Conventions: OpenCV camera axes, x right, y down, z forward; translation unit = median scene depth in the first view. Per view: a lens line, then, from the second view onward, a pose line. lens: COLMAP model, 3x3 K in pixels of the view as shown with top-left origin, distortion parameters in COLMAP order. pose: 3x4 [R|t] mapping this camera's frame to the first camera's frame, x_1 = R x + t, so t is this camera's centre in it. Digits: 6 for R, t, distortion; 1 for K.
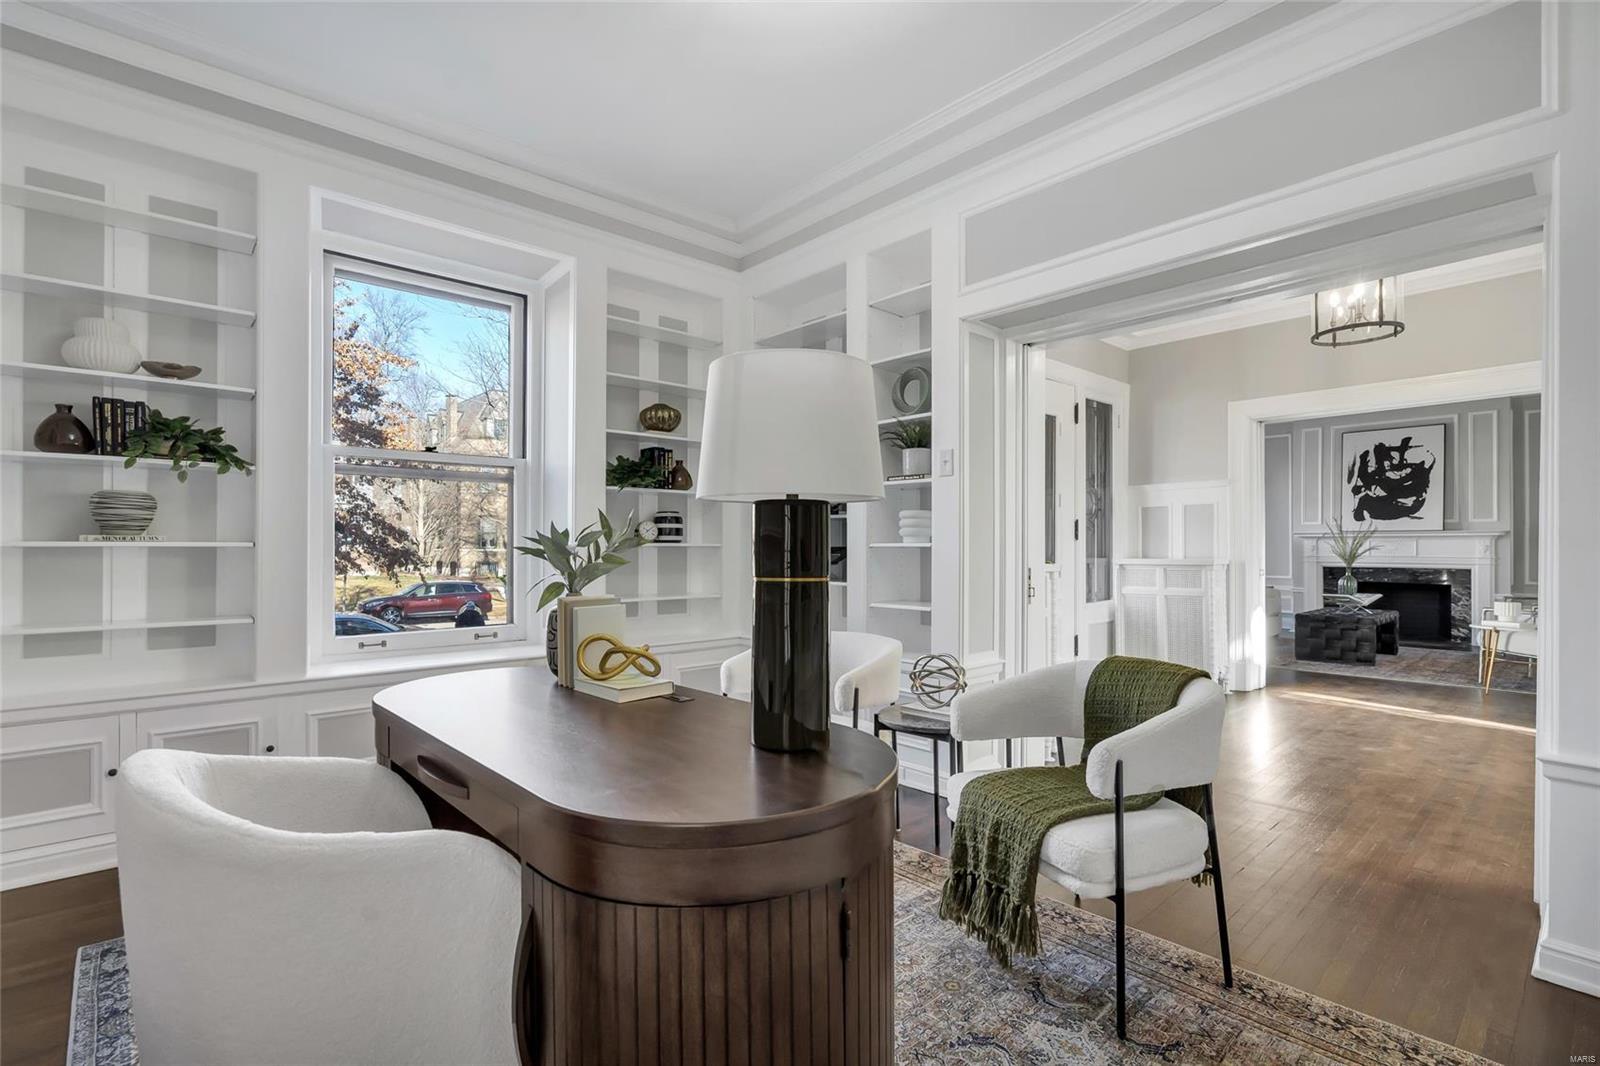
lens RADIAL K [[728.2, 0, 808.3], [0, 728.2, 550.5], [0, 0, 1]] dist [-0.003962, 0.001069]
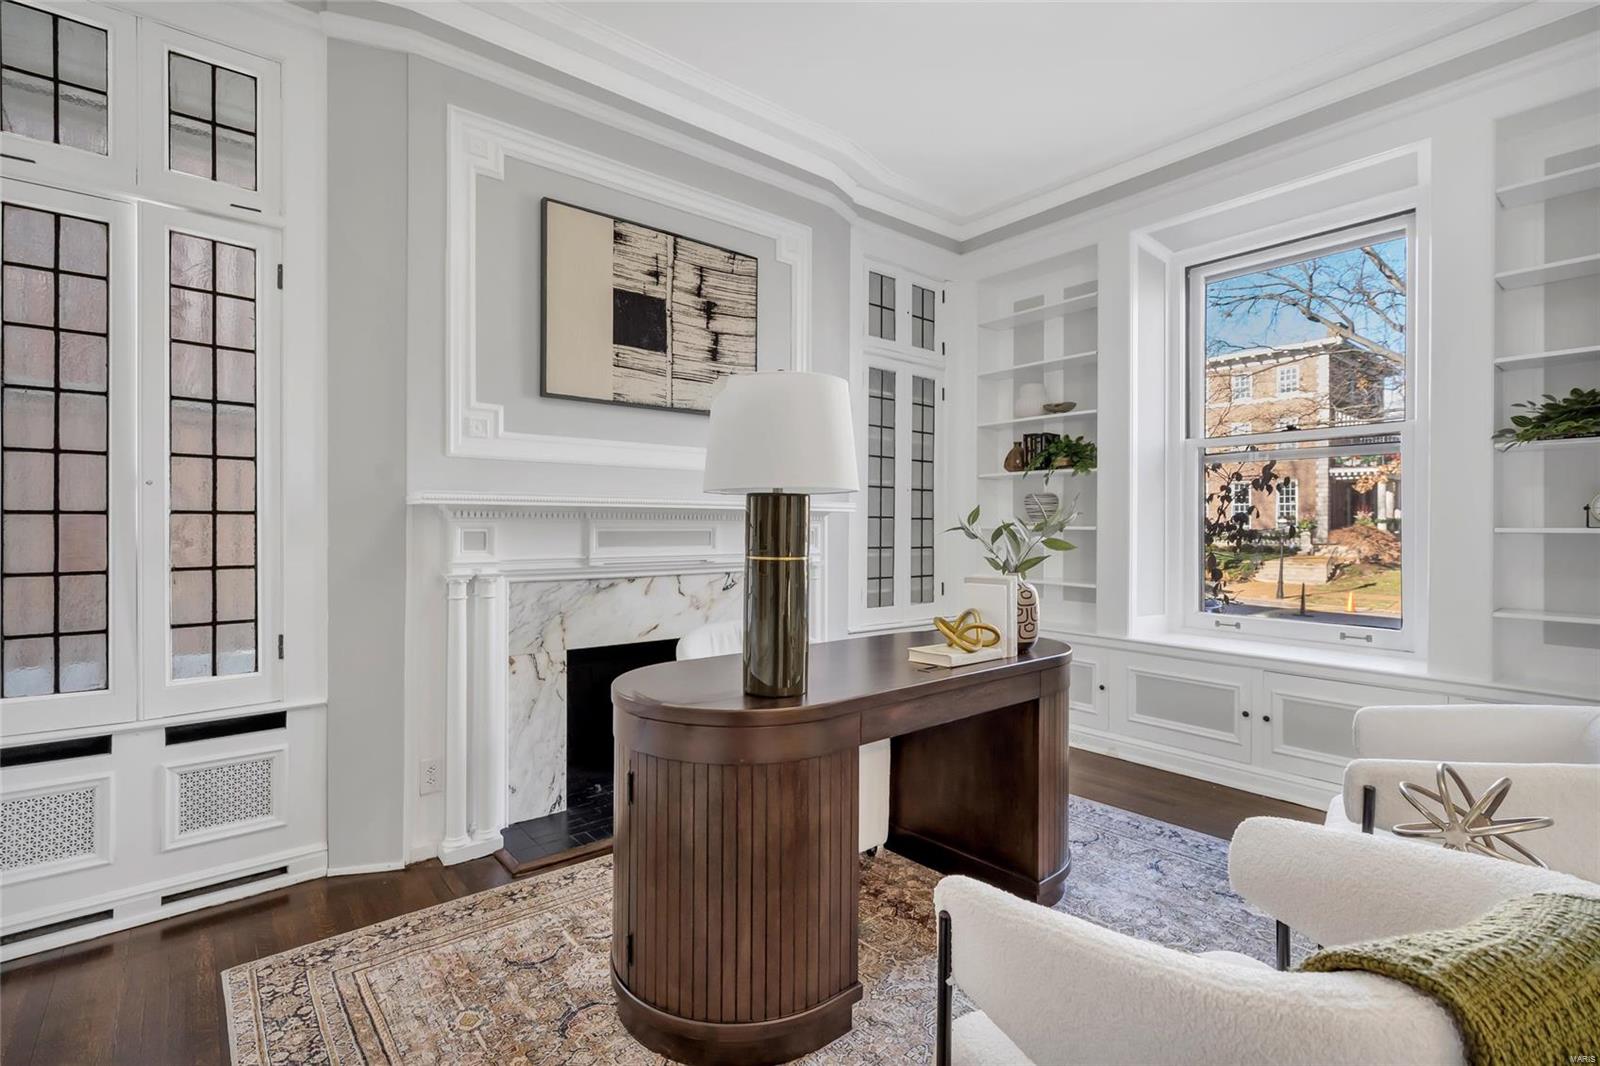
lens RADIAL K [[728.2, 0, 790.8], [0, 728.2, 527.4], [0, 0, 1]] dist [-0.003962, 0.001069]
pose [[-0.050053, 0.003378, -0.998741, 0.583733], [-0.012042, 0.999920, 0.003985, -0.008637], [0.998674, 0.012226, -0.050009, 0.529301]]
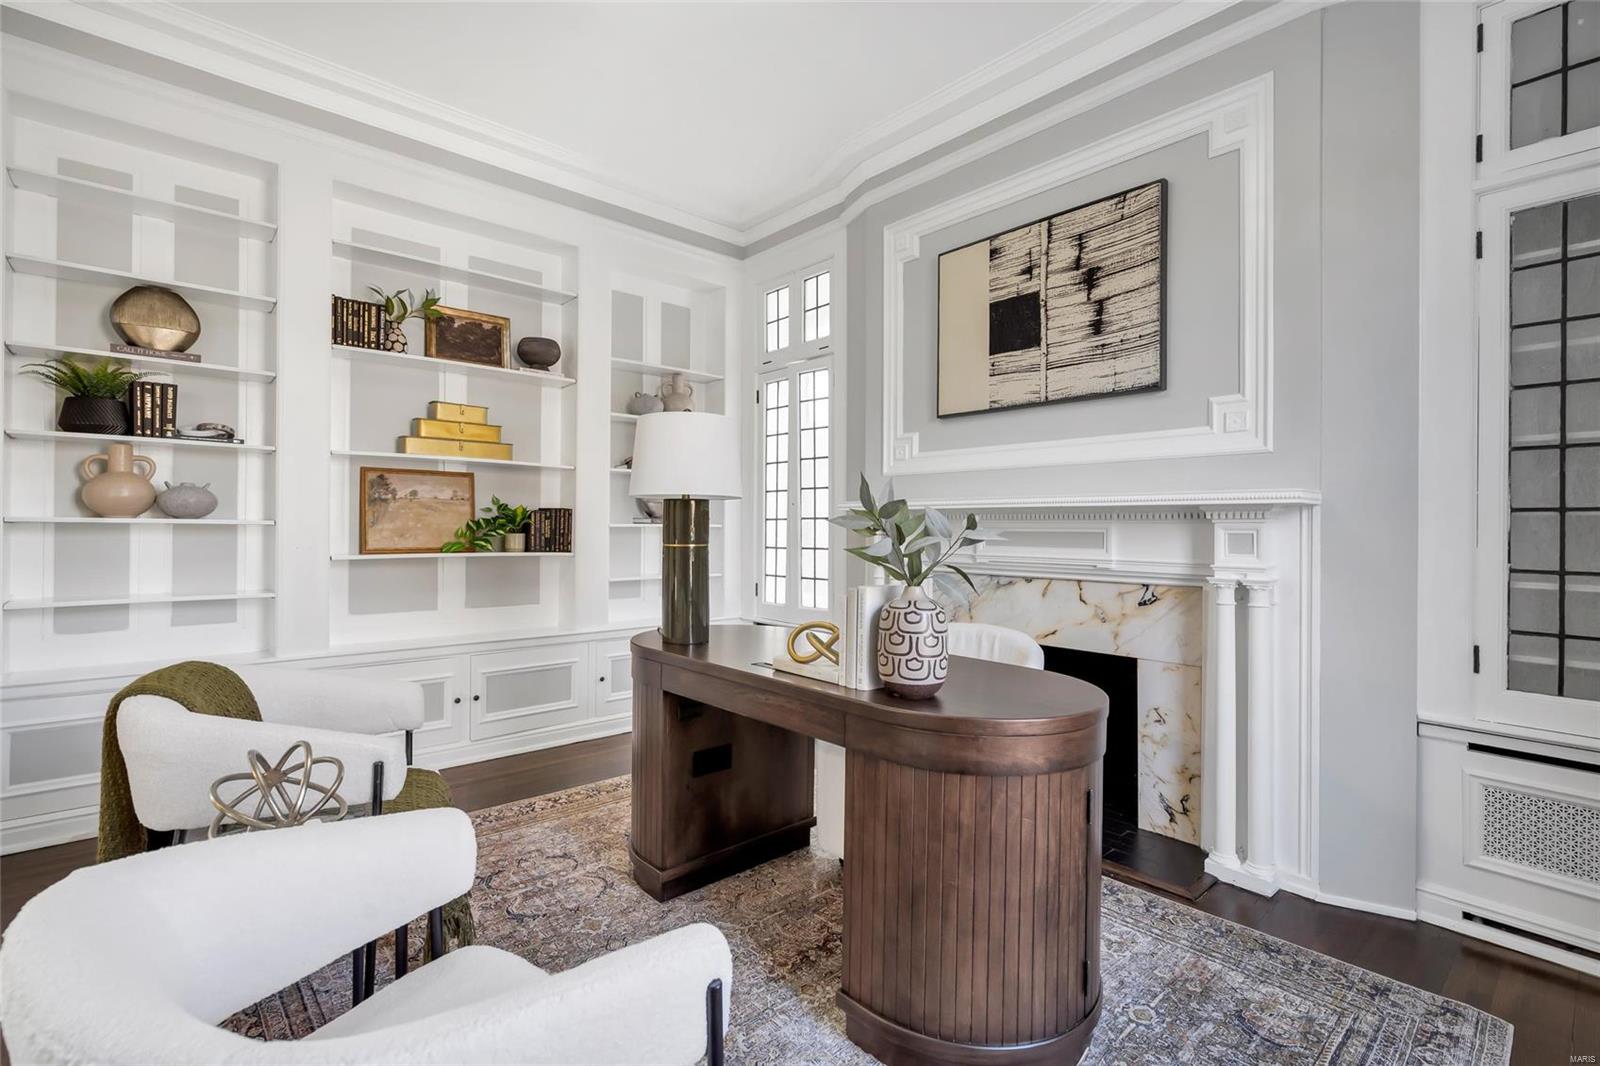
lens RADIAL K [[728.2, 0, 797.5], [0, 728.2, 519.3], [0, 0, 1]] dist [-0.003962, 0.001069]
pose [[-0.999982, -0.005125, -0.003210, -0.135591], [-0.005122, 0.999986, -0.001087, -0.010746], [0.003216, -0.001071, -0.999994, 1.318343]]
